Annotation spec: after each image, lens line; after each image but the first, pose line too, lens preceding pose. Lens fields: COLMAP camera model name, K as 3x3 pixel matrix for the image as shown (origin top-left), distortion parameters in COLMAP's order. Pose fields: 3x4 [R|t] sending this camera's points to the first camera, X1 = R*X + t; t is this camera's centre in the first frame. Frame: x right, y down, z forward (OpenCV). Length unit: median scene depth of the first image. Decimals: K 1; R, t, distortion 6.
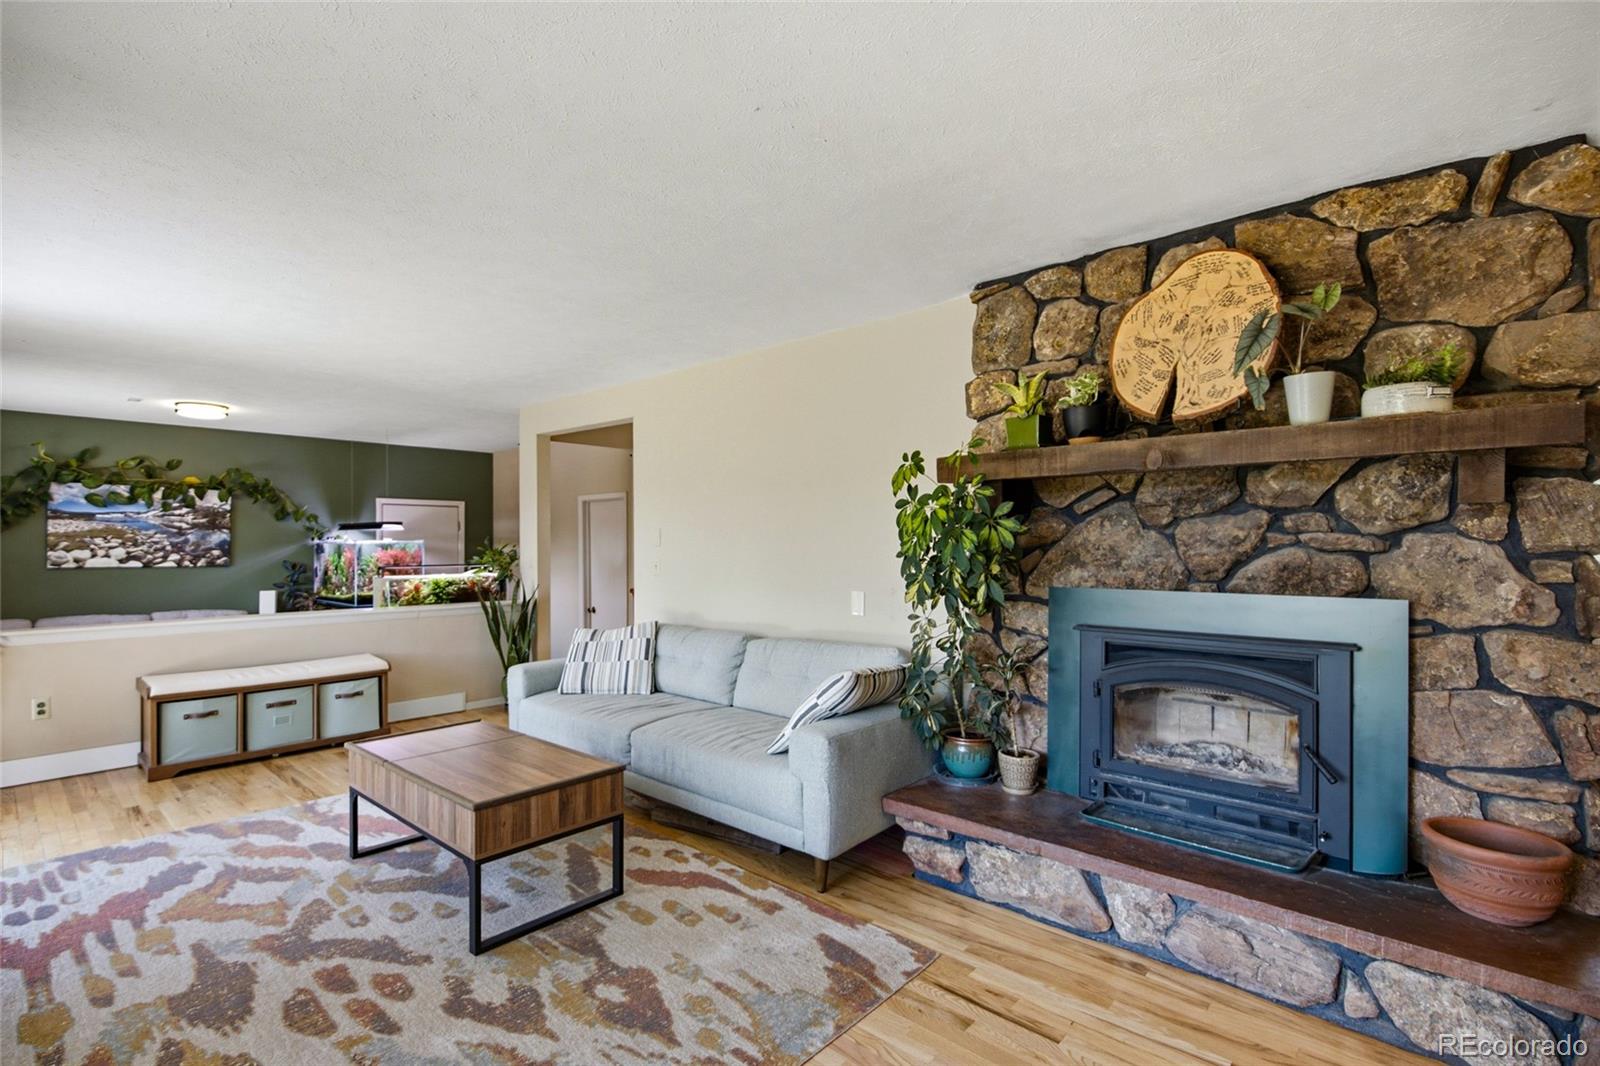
lens RADIAL K [[745.4, 0, 797.5], [0, 745.4, 533.9], [0, 0, 1]] dist [-0.000068, 0.000456]
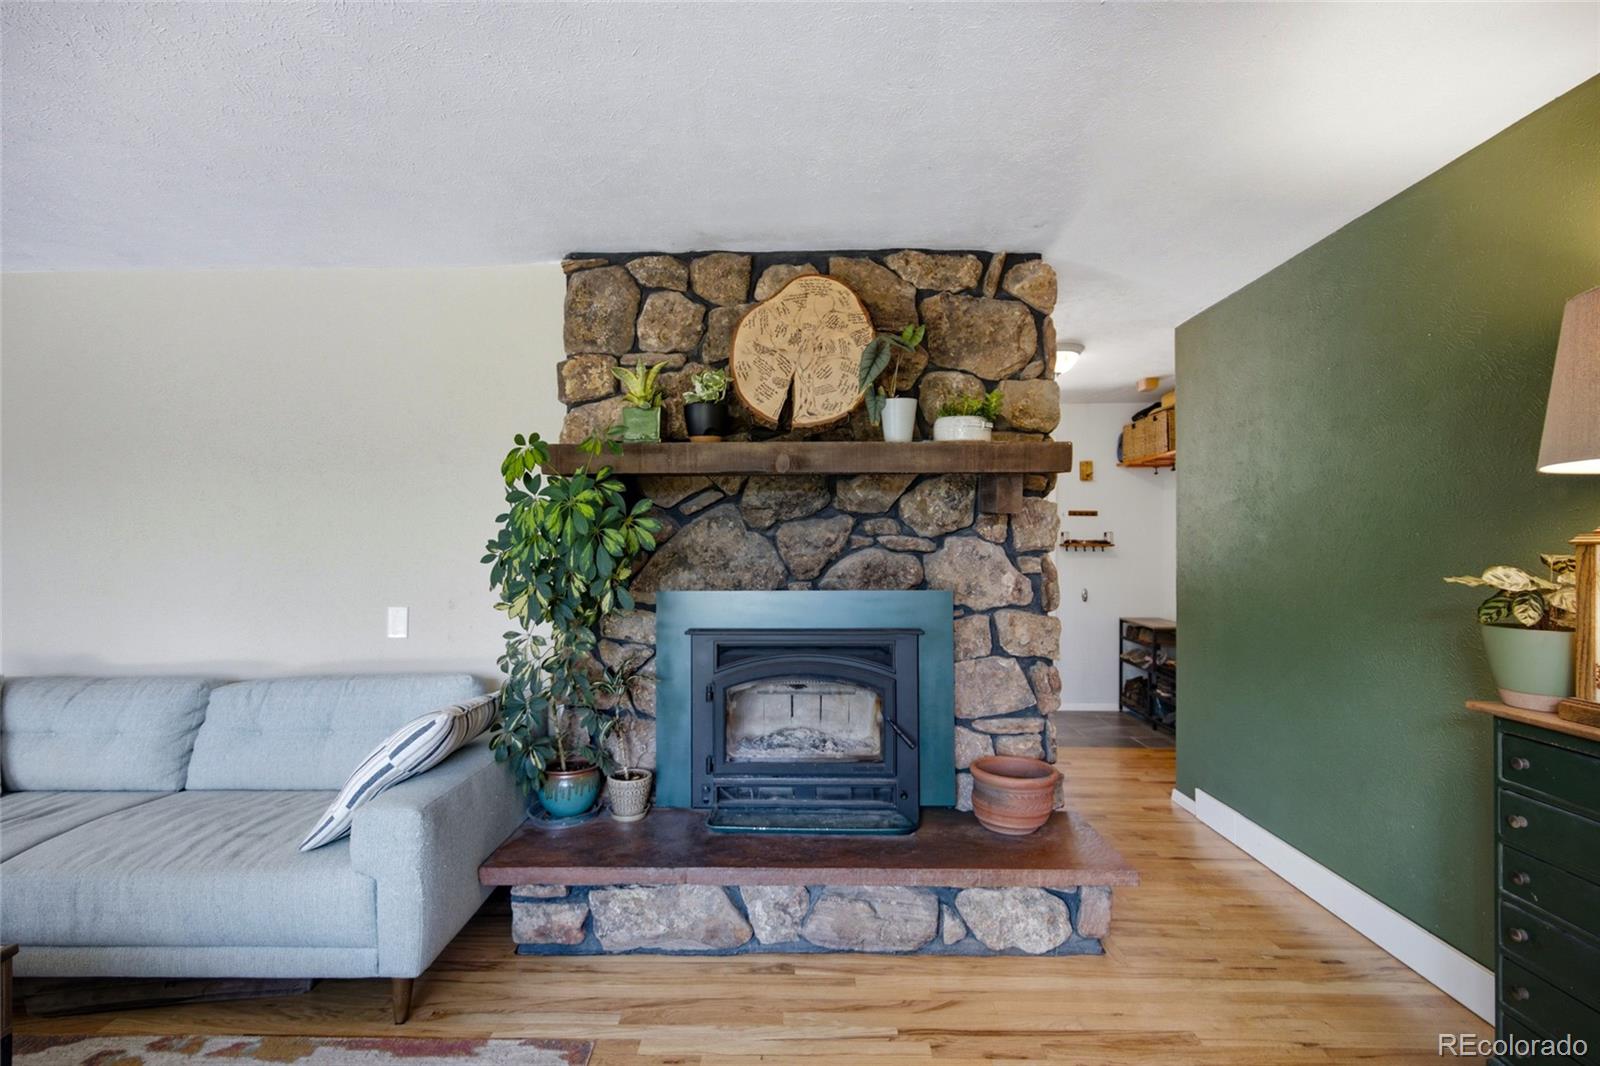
lens RADIAL K [[736.2, 0, 794.7], [0, 736.2, 530.5], [0, 0, 1]] dist [0.000100, -0.000132]
pose [[0.752604, 0.011334, 0.658376, -0.169100], [-0.006489, 0.999931, -0.009796, 0.002433], [-0.658441, 0.003100, 0.752626, 0.214535]]
